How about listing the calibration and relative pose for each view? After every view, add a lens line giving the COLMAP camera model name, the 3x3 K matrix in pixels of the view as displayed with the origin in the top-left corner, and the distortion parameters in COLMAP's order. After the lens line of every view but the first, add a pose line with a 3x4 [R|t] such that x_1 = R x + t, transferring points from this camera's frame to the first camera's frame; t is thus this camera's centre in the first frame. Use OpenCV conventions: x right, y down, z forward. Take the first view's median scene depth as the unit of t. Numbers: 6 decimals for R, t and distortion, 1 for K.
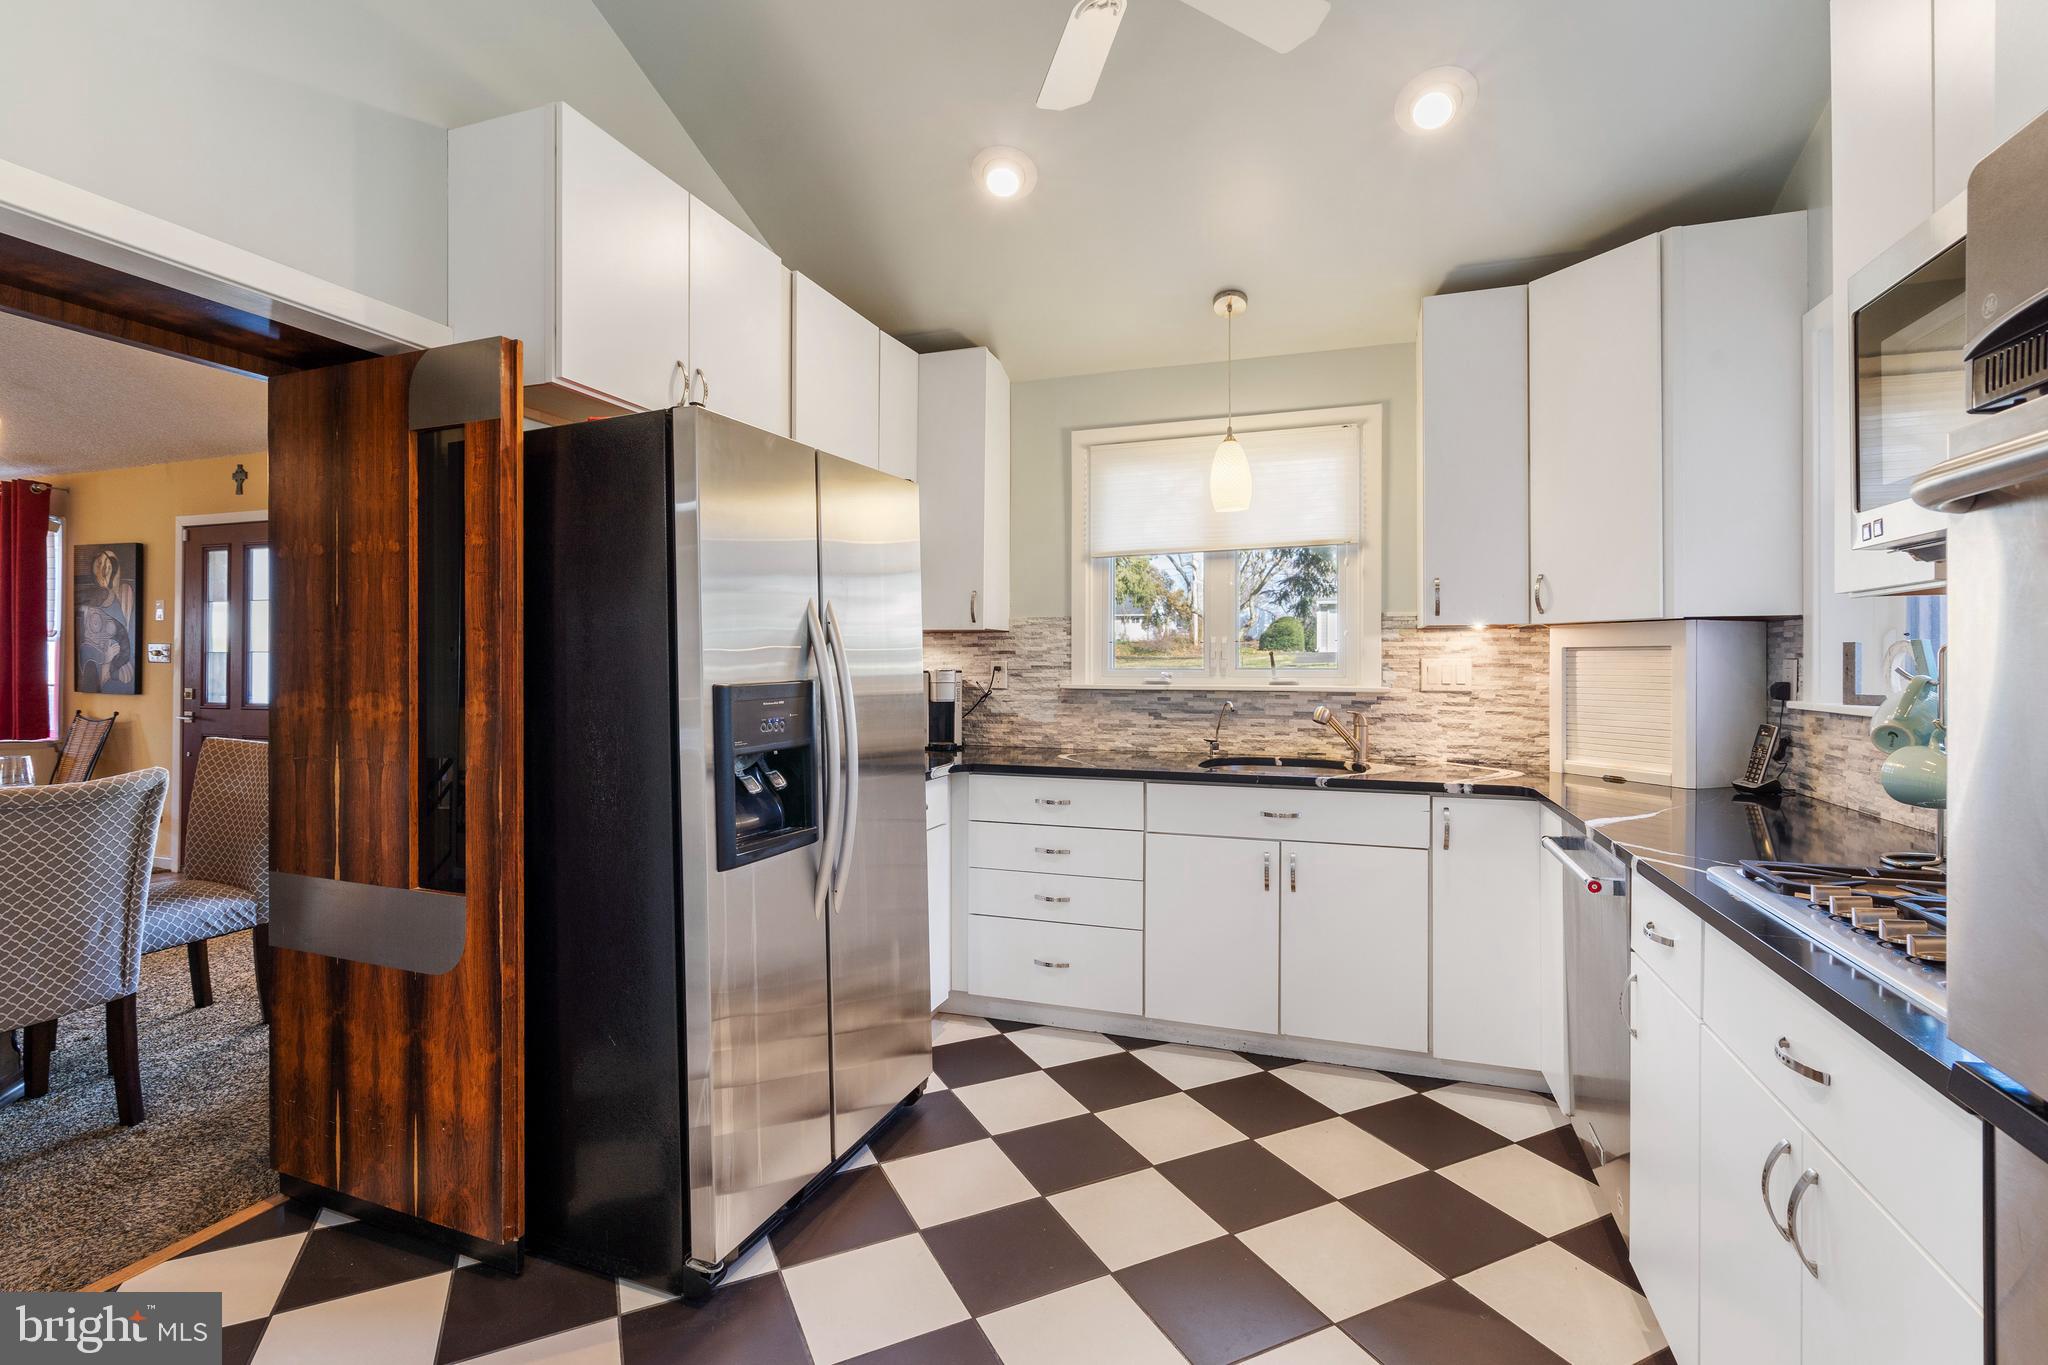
lens RADIAL K [[942.5, 0, 1024.0], [0, 942.5, 682.5], [0, 0, 1]] dist [-0.000911, 0.000155]
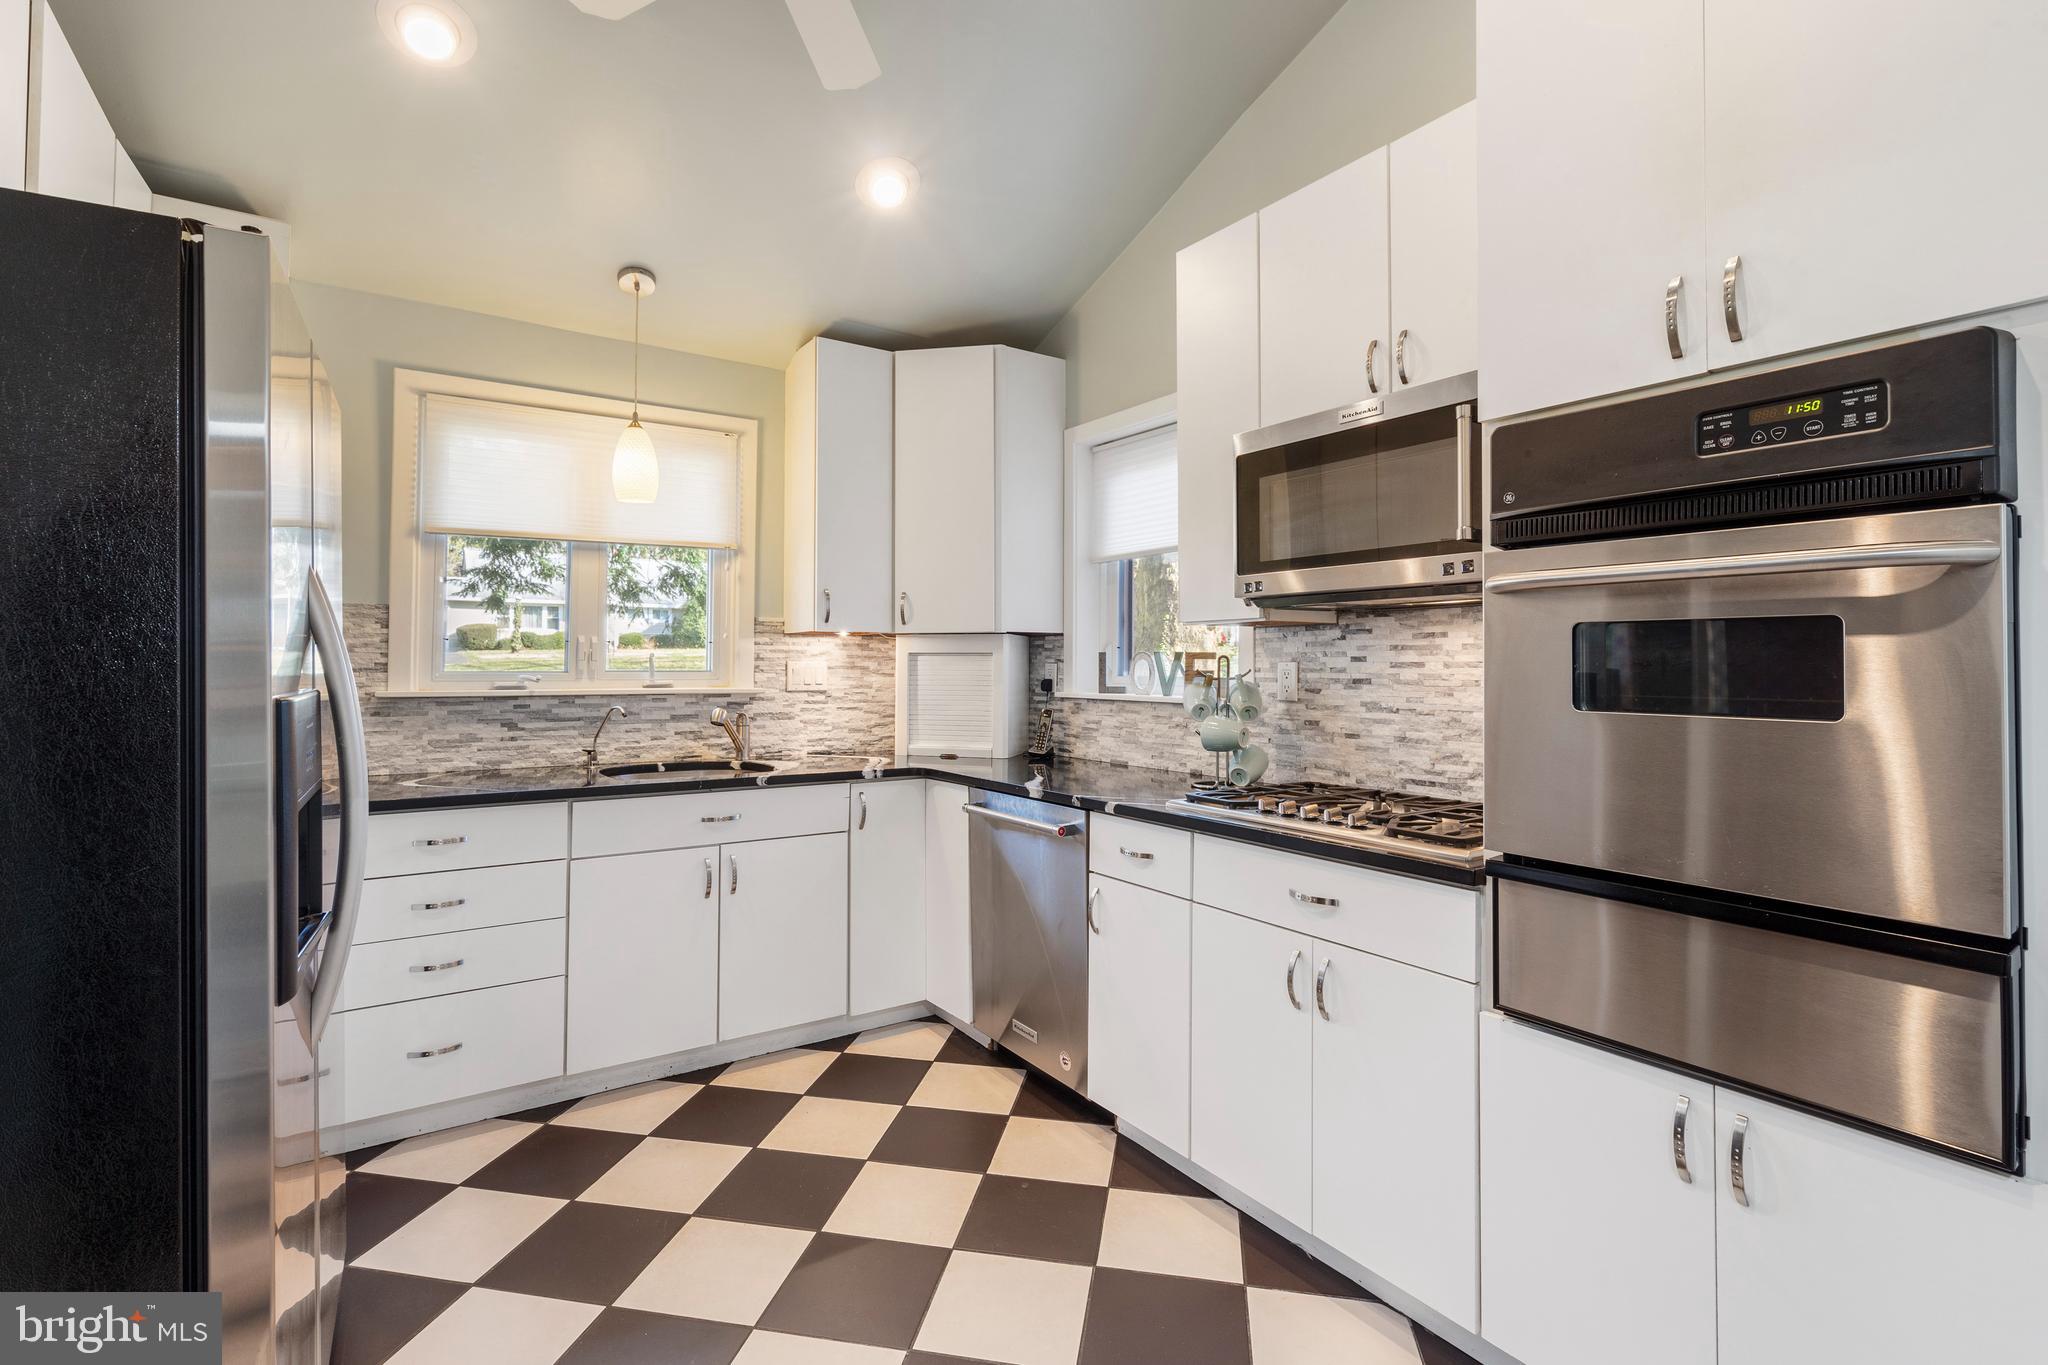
lens RADIAL K [[967.9, 0, 1020.6], [0, 967.9, 661.2], [0, 0, 1]] dist [0.028163, -0.000068]
pose [[0.602466, 0.005597, 0.798125, -0.312492], [0.014466, 0.999735, -0.017930, -0.001397], [-0.798013, 0.022348, 0.602225, 0.112806]]
